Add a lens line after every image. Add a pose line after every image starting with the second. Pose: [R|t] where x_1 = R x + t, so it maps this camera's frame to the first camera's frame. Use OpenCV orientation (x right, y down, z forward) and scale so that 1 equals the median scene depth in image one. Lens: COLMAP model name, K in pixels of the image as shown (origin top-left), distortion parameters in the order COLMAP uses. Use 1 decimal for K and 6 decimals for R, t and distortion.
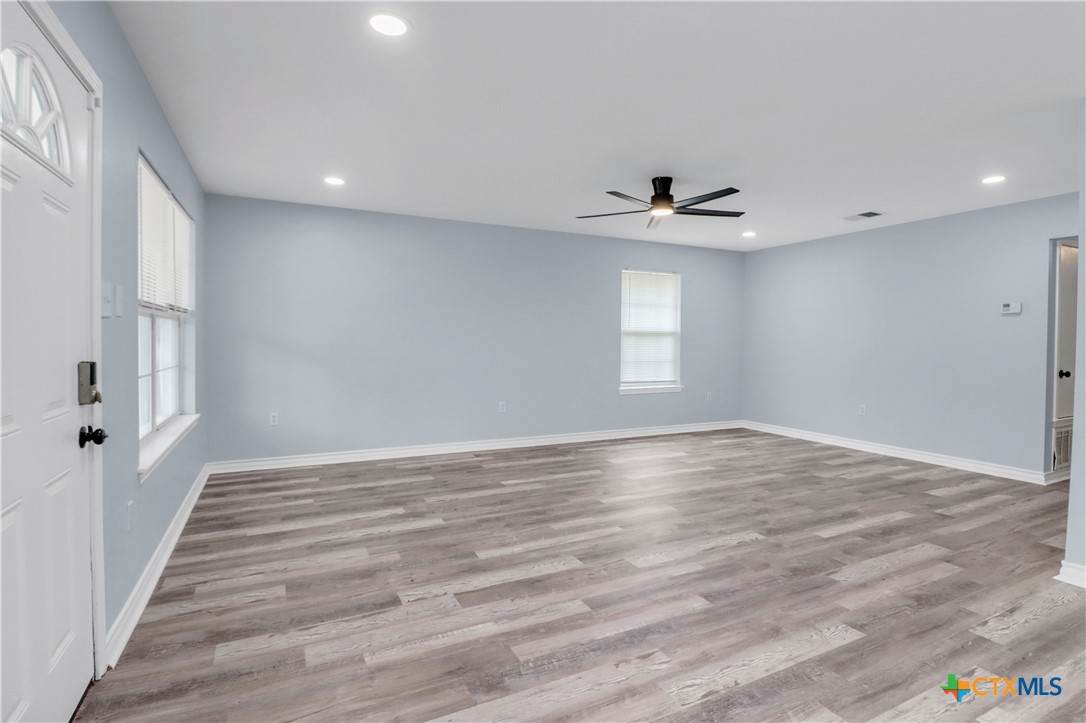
lens RADIAL K [[531.9, 0, 542.8], [0, 531.9, 336.1], [0, 0, 1]] dist [-0.000249, -0.000366]
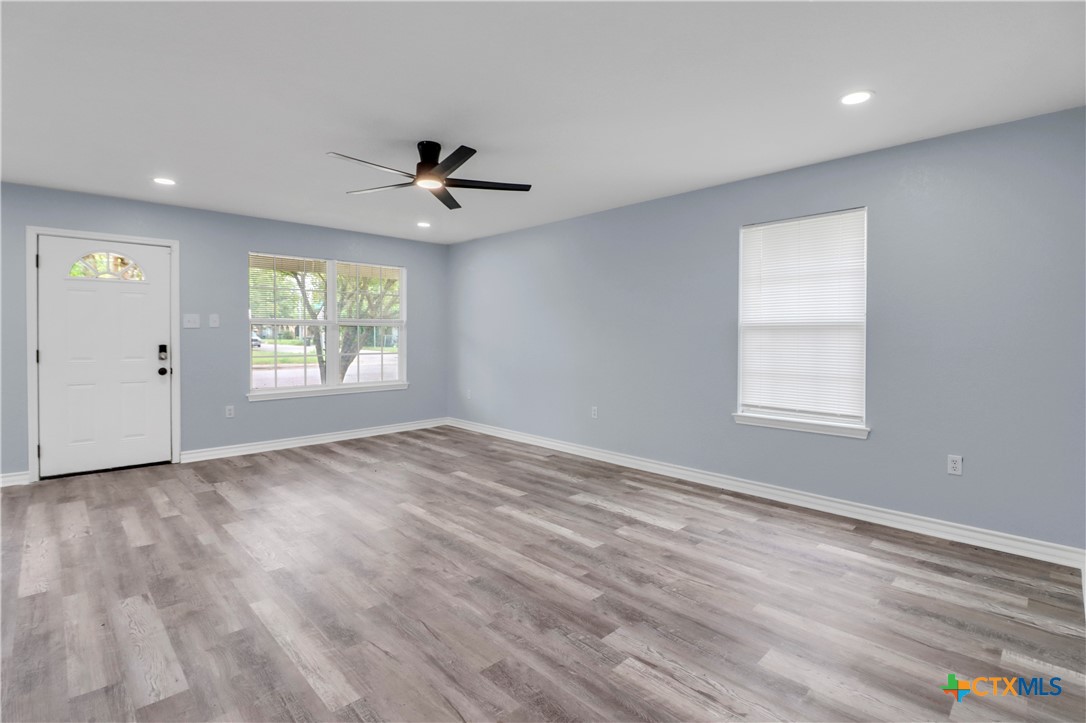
lens RADIAL K [[520.5, 0, 568.2], [0, 520.5, 356.8], [0, 0, 1]] dist [-0.037141, 0.000237]
pose [[0.336987, 0.024785, -0.941183, 1.303146], [0.002380, 0.999628, 0.027176, 0.023148], [0.941506, -0.011397, 0.336802, 1.163749]]
